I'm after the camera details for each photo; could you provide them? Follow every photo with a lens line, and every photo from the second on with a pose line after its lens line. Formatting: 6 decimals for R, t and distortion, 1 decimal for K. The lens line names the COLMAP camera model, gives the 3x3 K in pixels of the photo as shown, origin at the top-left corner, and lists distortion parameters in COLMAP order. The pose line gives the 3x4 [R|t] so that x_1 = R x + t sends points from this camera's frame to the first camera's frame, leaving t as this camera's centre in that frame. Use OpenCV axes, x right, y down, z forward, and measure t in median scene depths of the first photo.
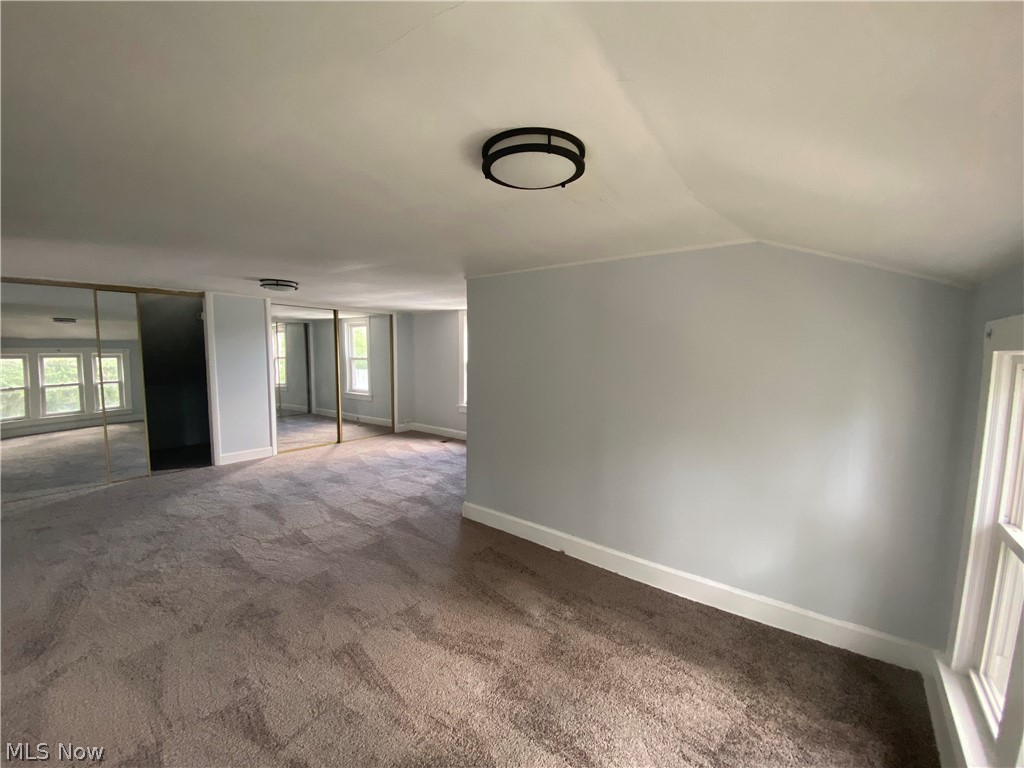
lens RADIAL K [[412.5, 0, 508.9], [0, 412.5, 388.6], [0, 0, 1]] dist [0.017510, -0.020559]
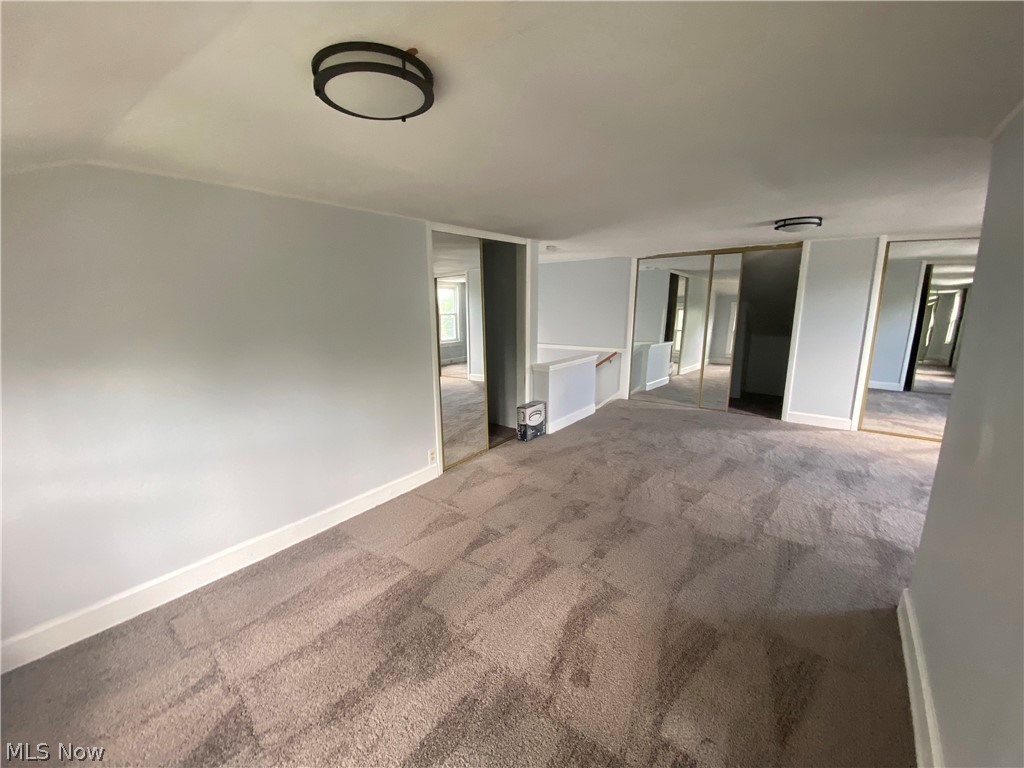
lens RADIAL K [[412.5, 0, 508.9], [0, 412.5, 388.6], [0, 0, 1]] dist [0.017510, -0.020559]
pose [[0.000134, 0.194046, -0.980992, 0.346763], [-0.085400, 0.977411, 0.193326, -0.035057], [0.996347, 0.083750, 0.016702, 0.435192]]
